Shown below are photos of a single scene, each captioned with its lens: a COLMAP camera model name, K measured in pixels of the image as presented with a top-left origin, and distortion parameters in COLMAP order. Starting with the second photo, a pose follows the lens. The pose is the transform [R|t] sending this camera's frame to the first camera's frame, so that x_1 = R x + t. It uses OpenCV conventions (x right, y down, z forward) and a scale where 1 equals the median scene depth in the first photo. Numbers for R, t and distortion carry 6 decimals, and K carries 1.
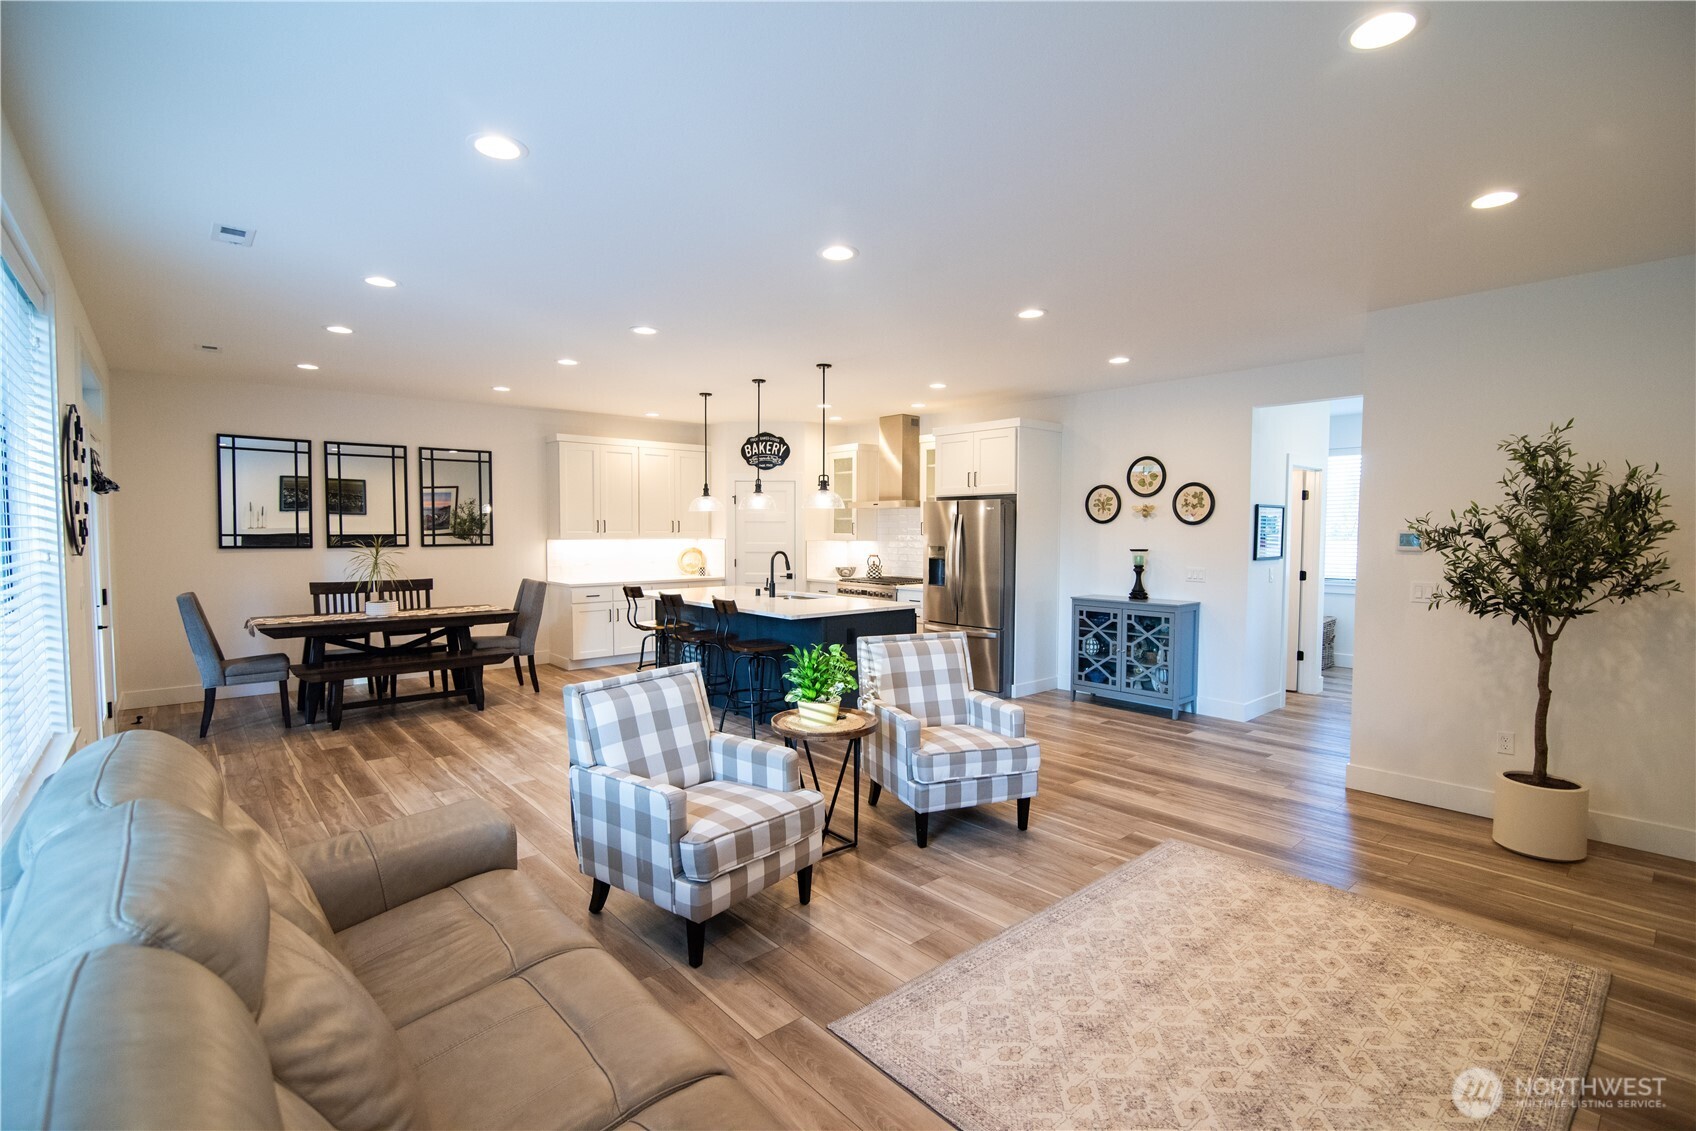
lens RADIAL K [[776.3, 0, 842.4], [0, 776.3, 569.1], [0, 0, 1]] dist [-0.019622, 0.001078]
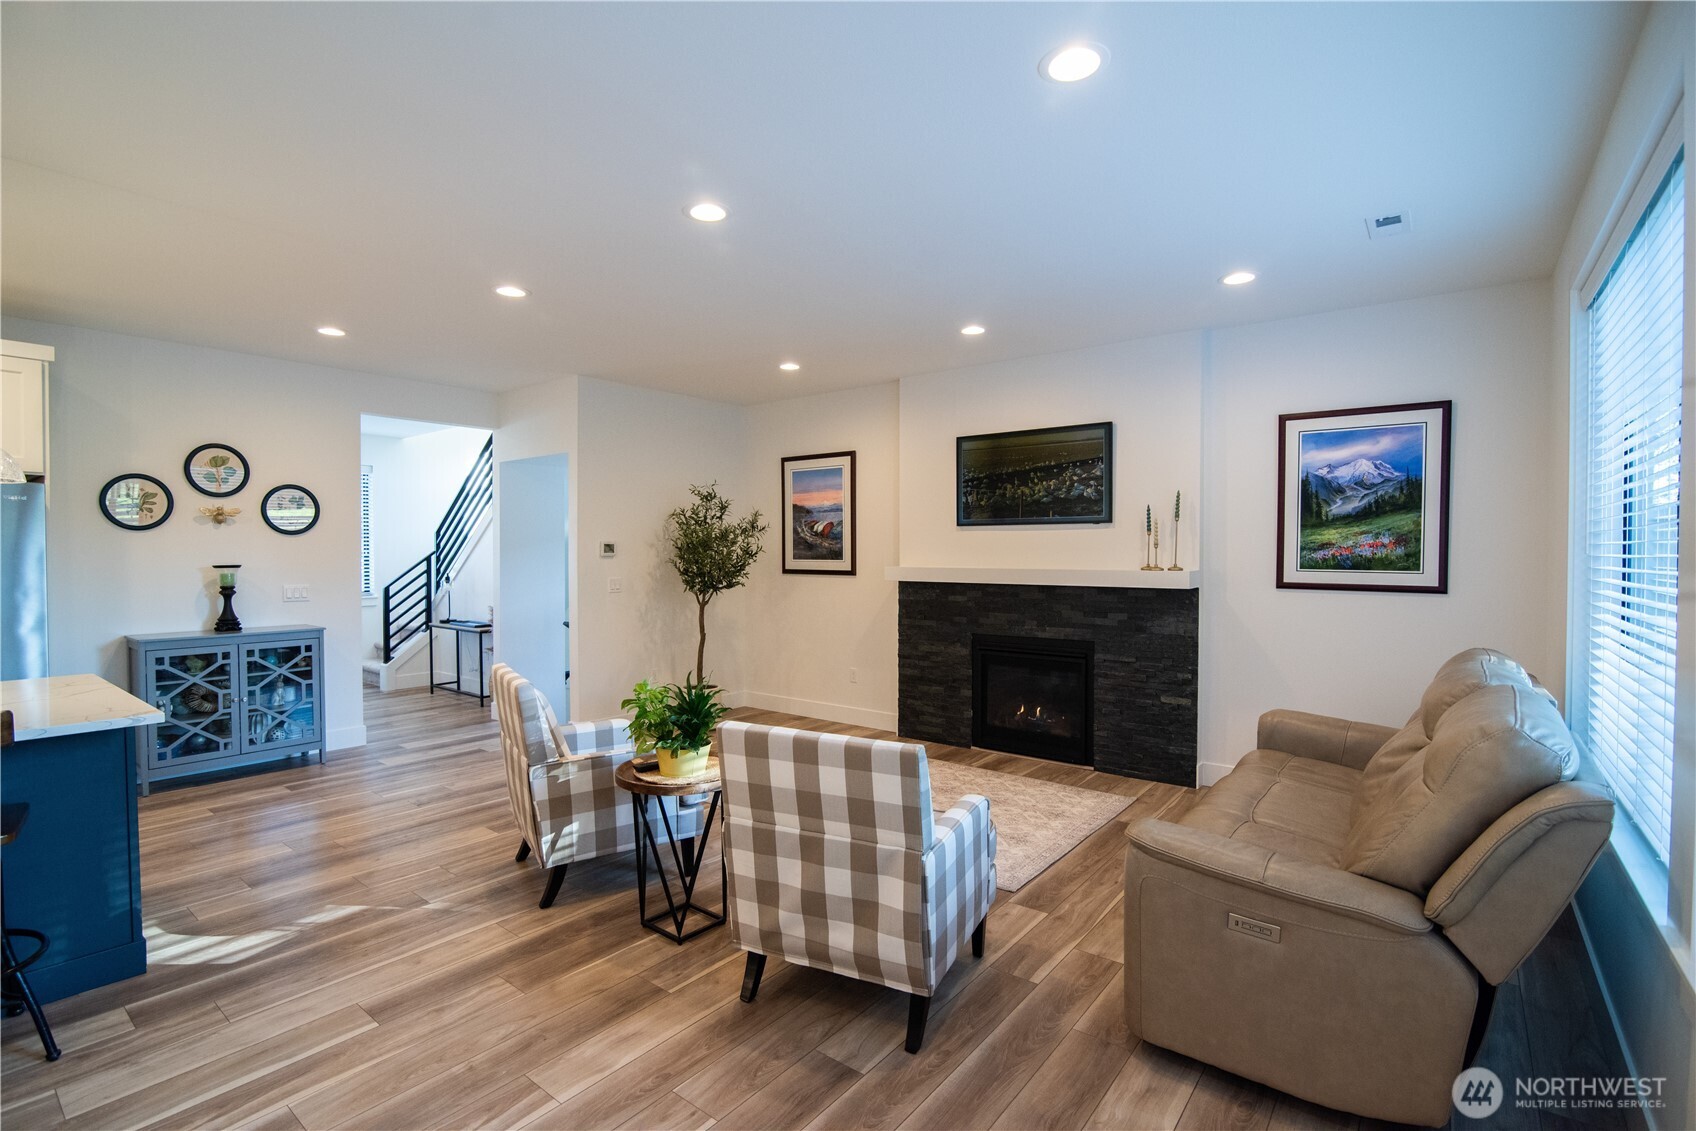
lens RADIAL K [[776.3, 0, 842.1], [0, 776.3, 566.5], [0, 0, 1]] dist [-0.019622, 0.001078]
pose [[-0.183999, -0.021120, 0.982700, -0.443655], [0.049362, 0.998309, 0.030698, -0.016683], [-0.981686, 0.054157, -0.182645, 0.513794]]
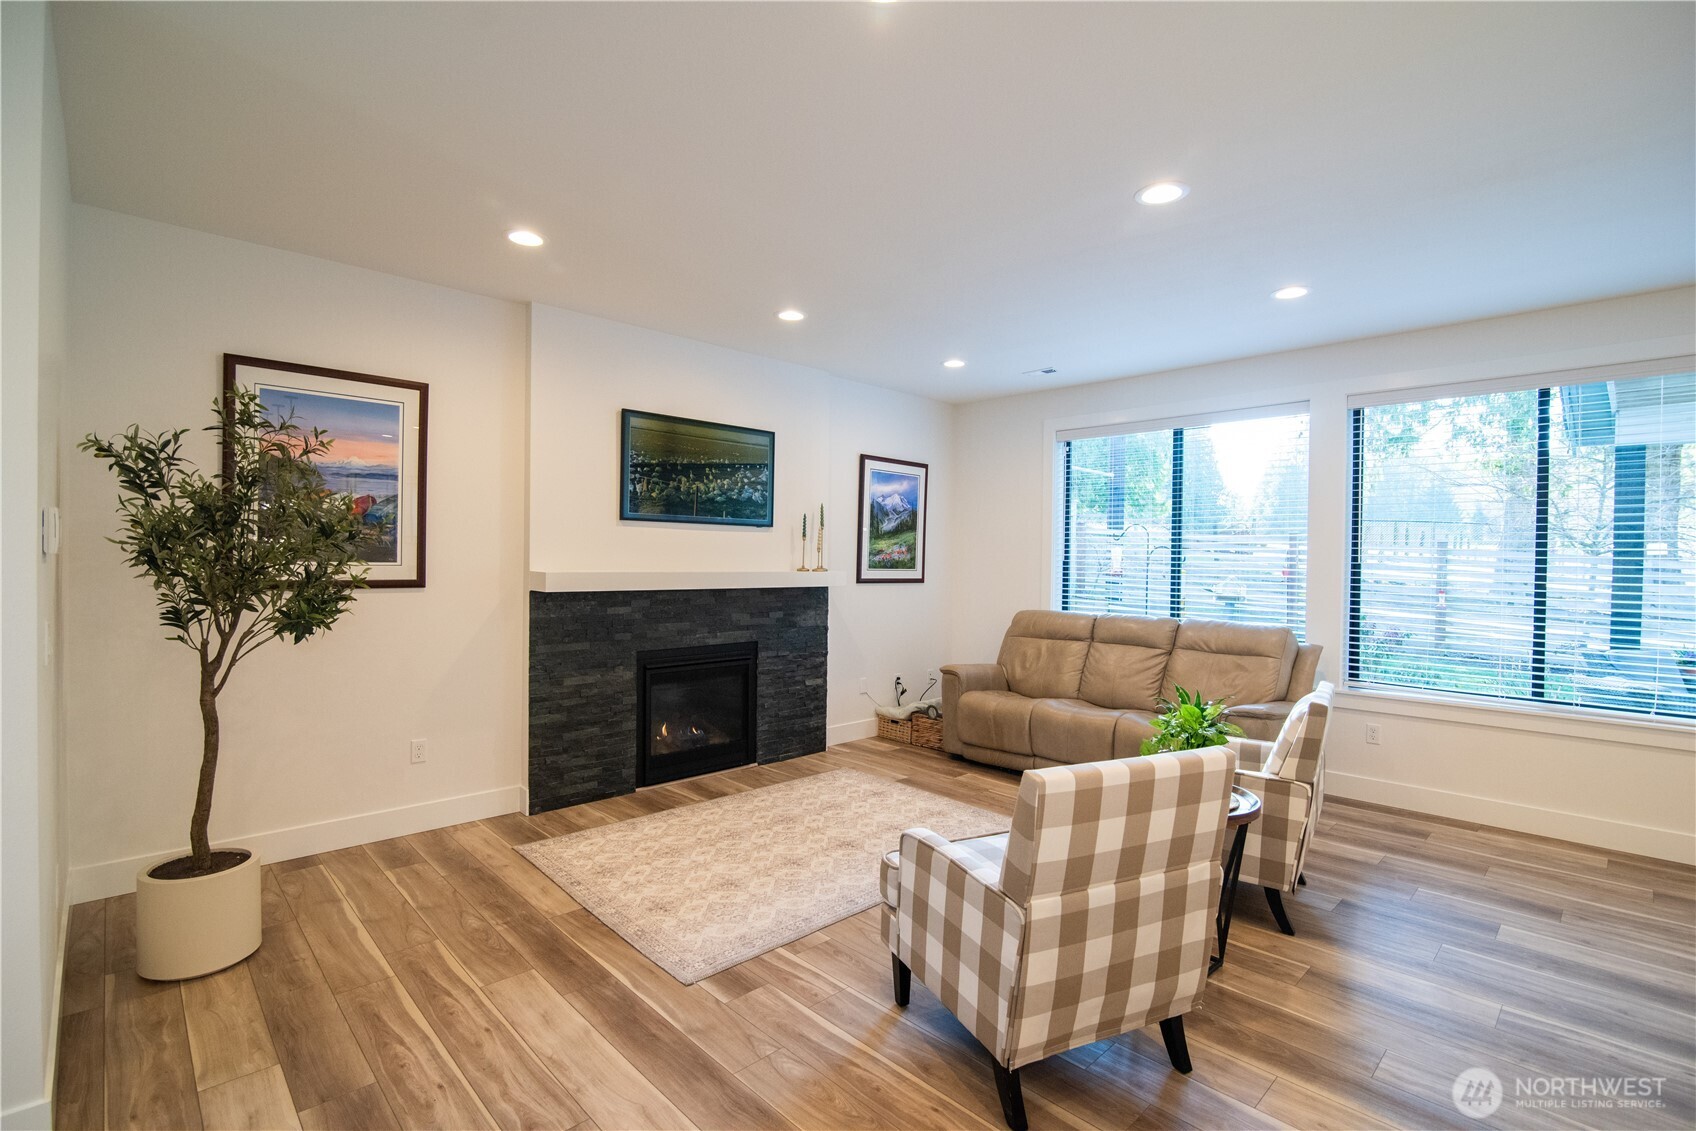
lens RADIAL K [[776.3, 0, 841.4], [0, 776.3, 564.9], [0, 0, 1]] dist [-0.019622, 0.001078]
pose [[-0.998772, -0.016816, -0.046606, 0.178218], [-0.019618, 0.997986, 0.060331, -0.033110], [0.045498, 0.061171, -0.997090, 0.900585]]
